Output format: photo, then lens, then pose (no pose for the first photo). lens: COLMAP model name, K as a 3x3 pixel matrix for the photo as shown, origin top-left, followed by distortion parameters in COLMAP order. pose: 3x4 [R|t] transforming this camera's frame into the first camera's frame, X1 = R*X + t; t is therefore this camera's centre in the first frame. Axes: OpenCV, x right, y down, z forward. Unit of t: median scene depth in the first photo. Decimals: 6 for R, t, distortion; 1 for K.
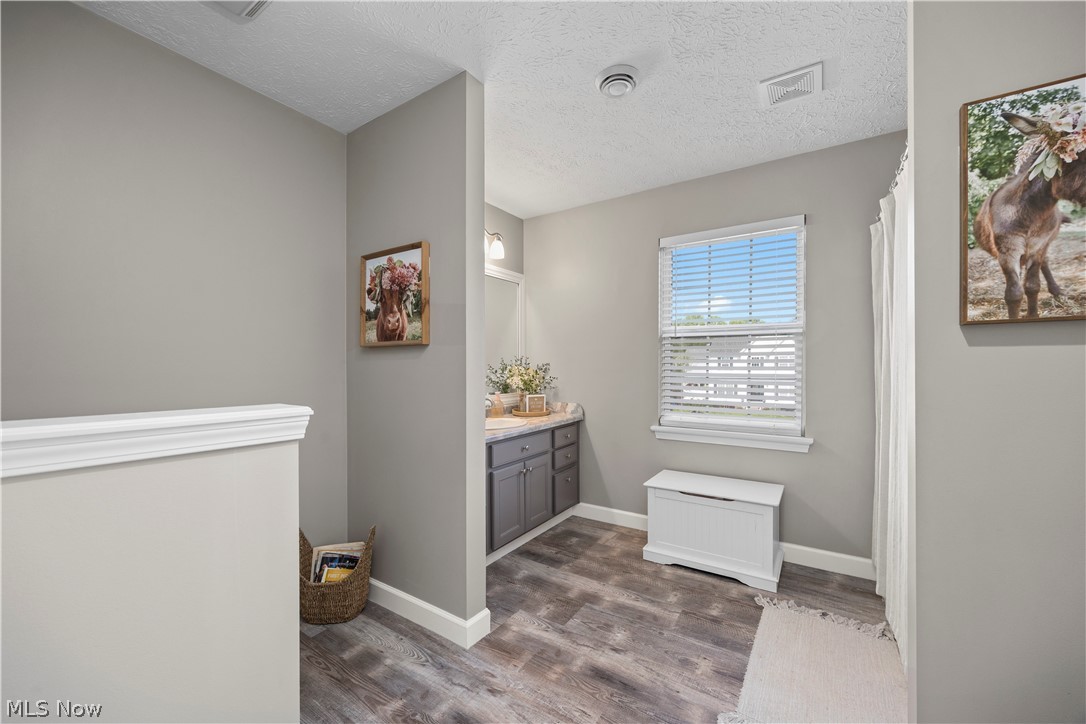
lens RADIAL K [[427.8, 0, 543.7], [0, 427.8, 361.4], [0, 0, 1]] dist [0.001218, -0.000411]
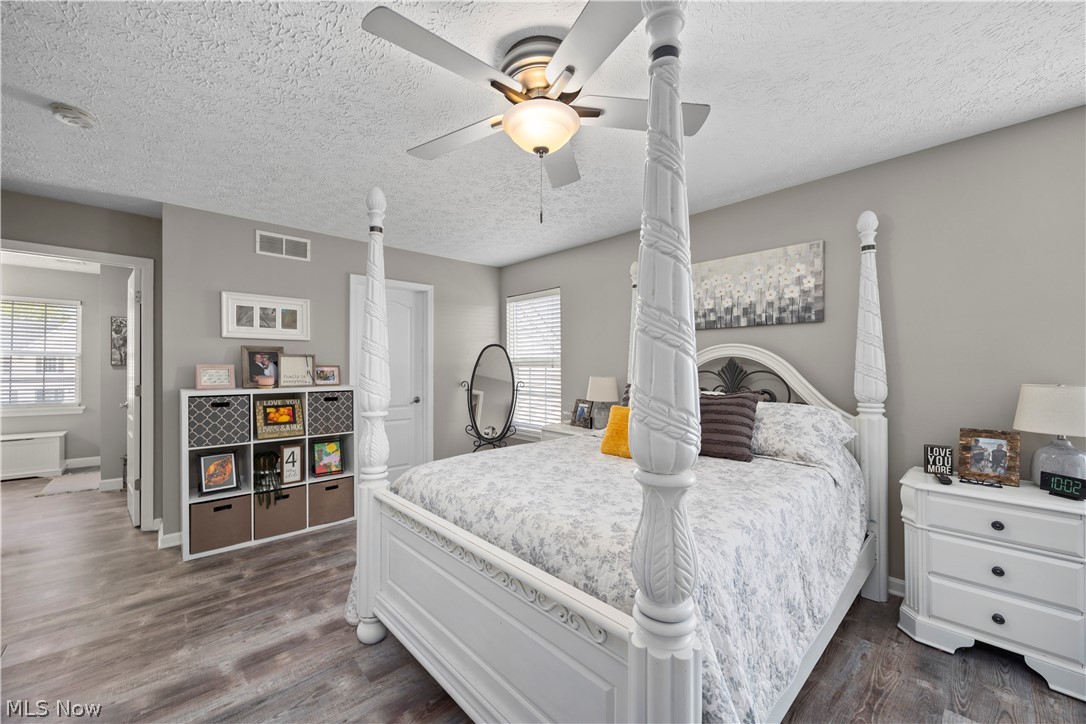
lens RADIAL K [[427.8, 0, 543.7], [0, 427.8, 361.4], [0, 0, 1]] dist [0.001218, -0.000411]
pose [[0.252182, 0.000262, 0.967680, -2.276481], [-0.004008, 0.999992, 0.000774, -0.148470], [-0.967671, -0.004073, 0.252181, -4.622100]]
